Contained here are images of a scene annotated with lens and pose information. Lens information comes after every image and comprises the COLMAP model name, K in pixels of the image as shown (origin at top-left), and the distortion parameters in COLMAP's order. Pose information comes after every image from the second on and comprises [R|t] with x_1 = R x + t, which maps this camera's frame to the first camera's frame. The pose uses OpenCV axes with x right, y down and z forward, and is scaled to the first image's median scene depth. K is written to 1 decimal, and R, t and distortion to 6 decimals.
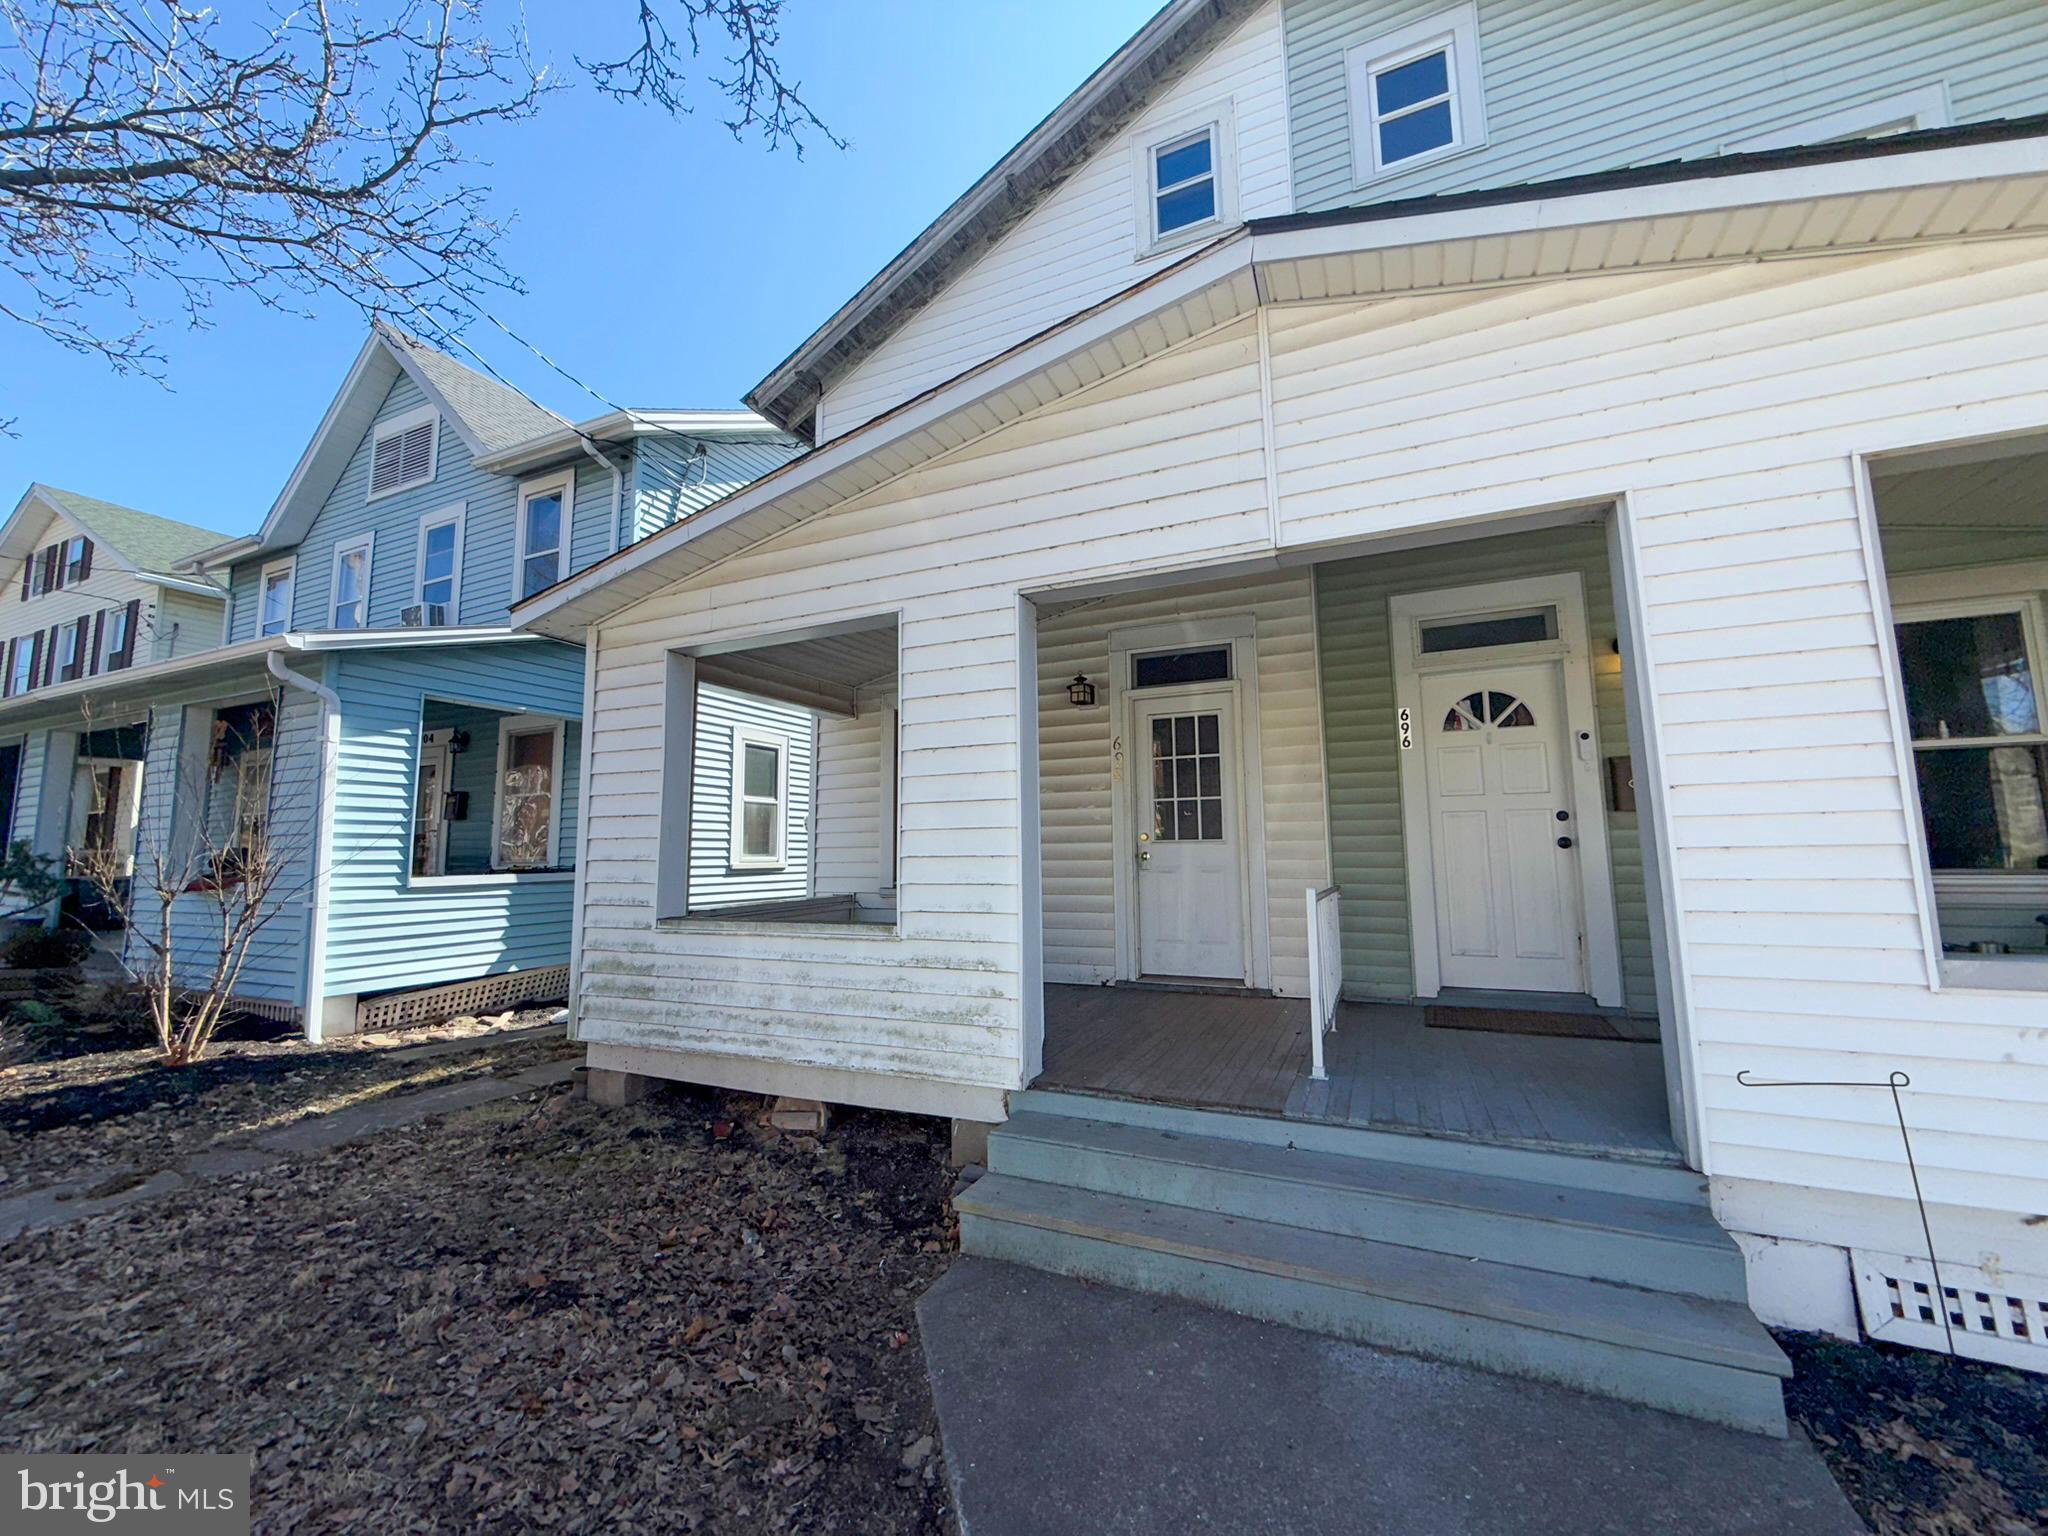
lens RADIAL K [[810.3, 0, 1017.4], [0, 810.3, 760.2], [0, 0, 1]] dist [-0.000756, -0.000252]
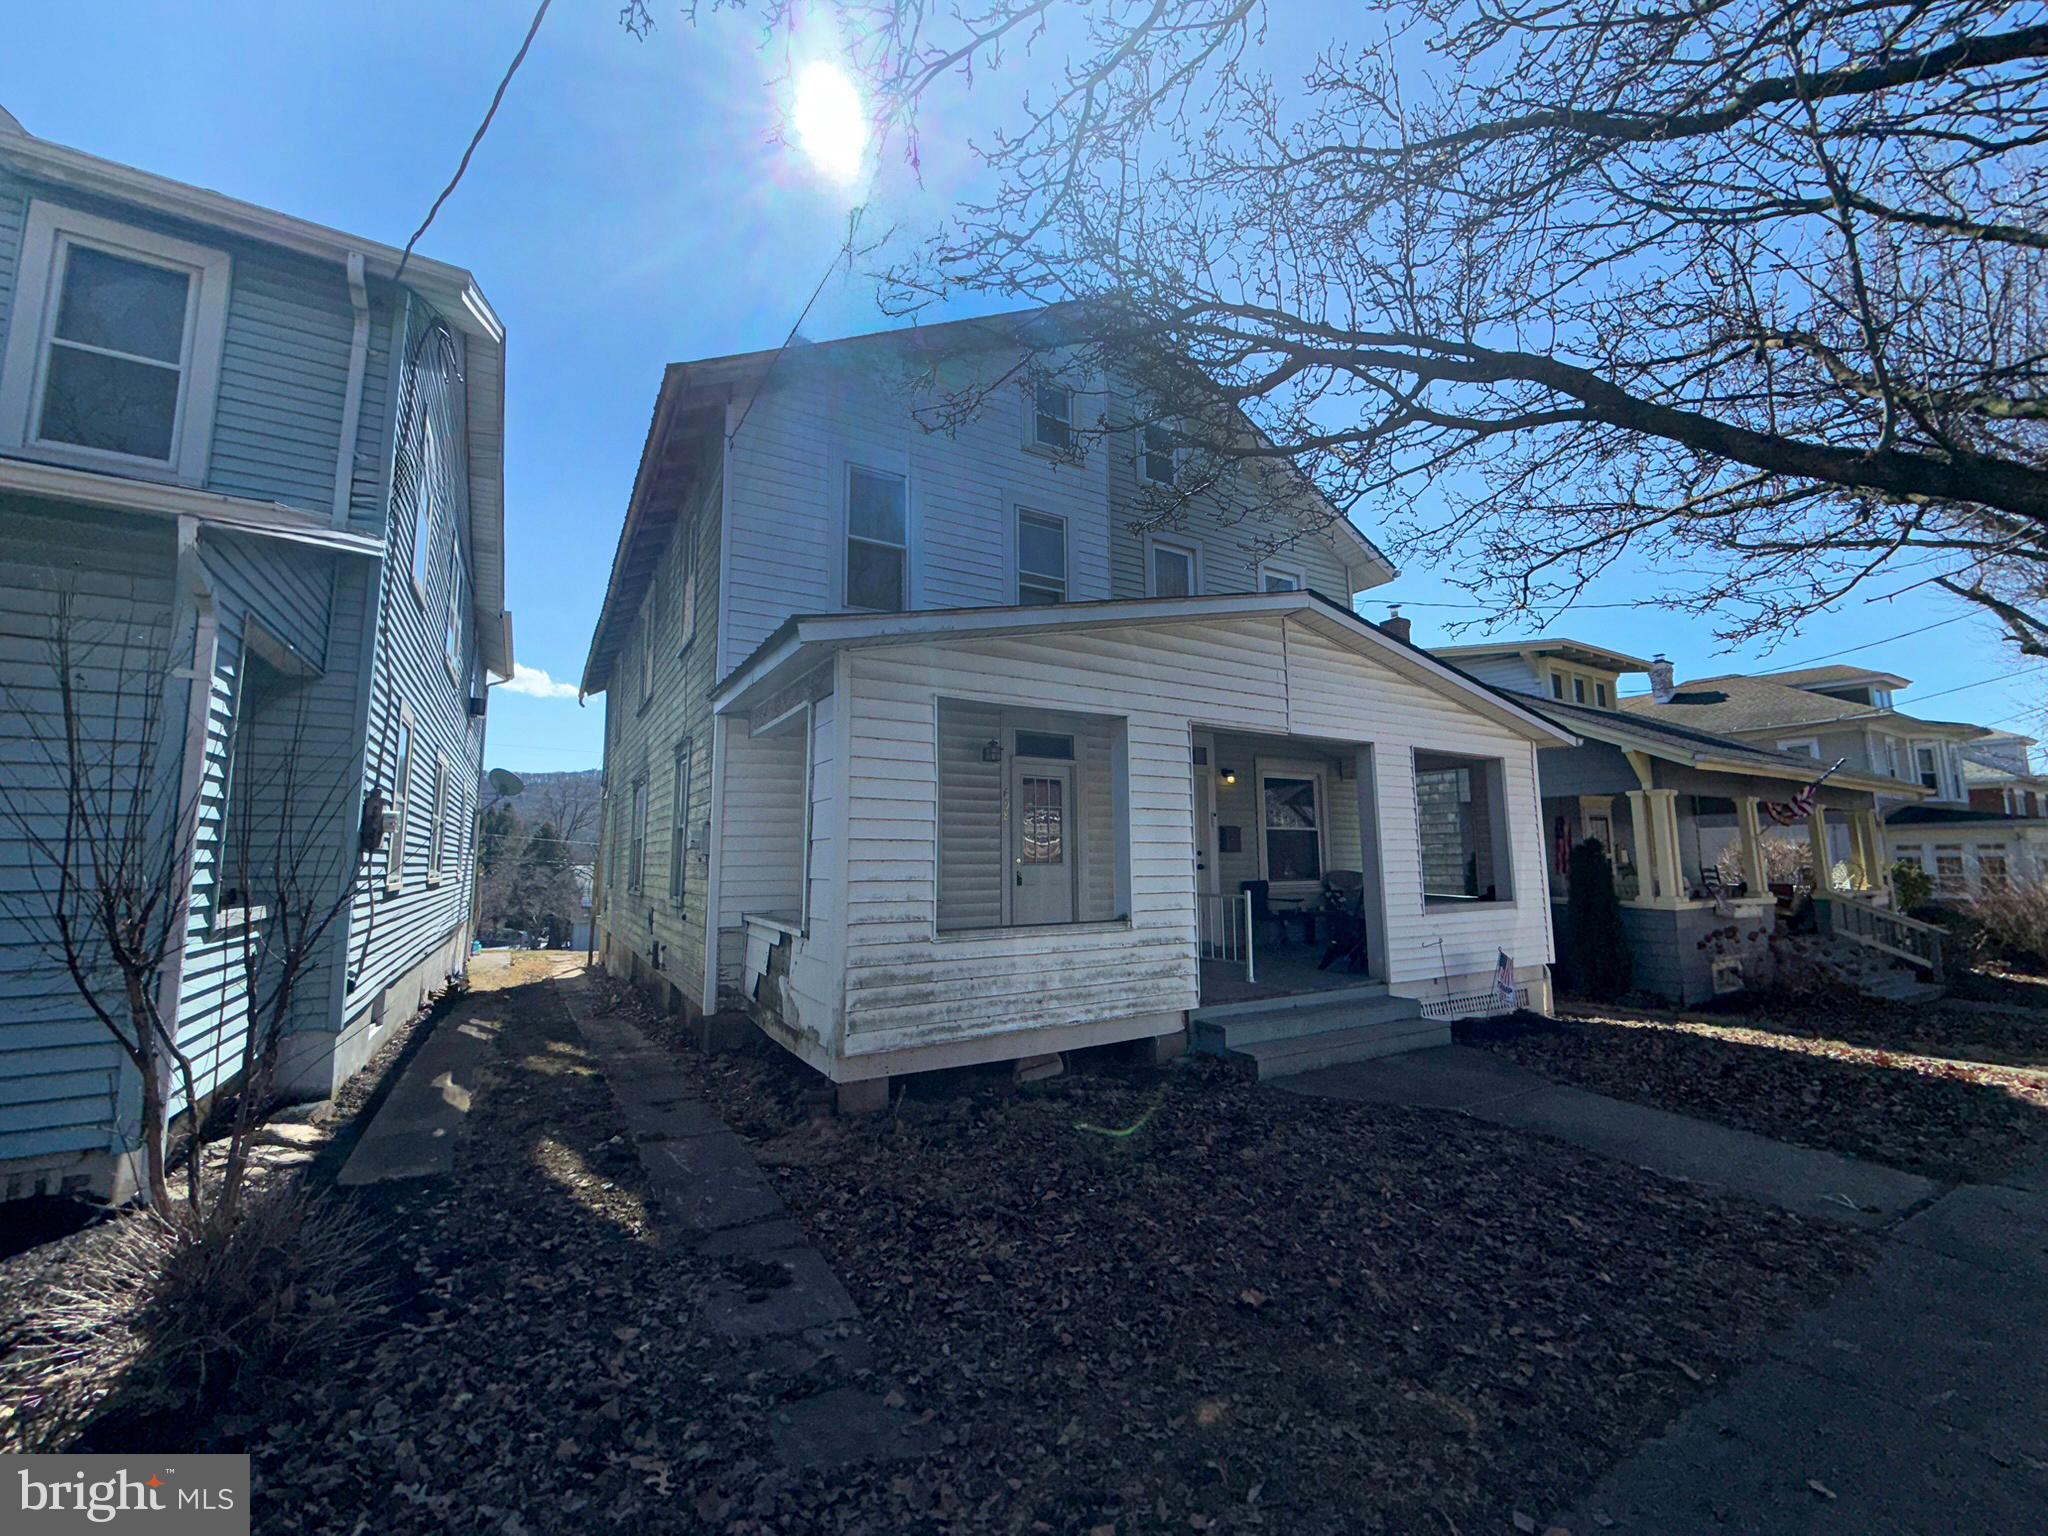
lens RADIAL K [[810.3, 0, 1017.4], [0, 810.3, 760.2], [0, 0, 1]] dist [-0.000756, -0.000252]
pose [[0.563440, 0.111297, 0.818626, -1.438137], [-0.098150, 0.992884, -0.067434, 0.021975], [-0.820306, -0.042353, 0.570355, 0.277030]]
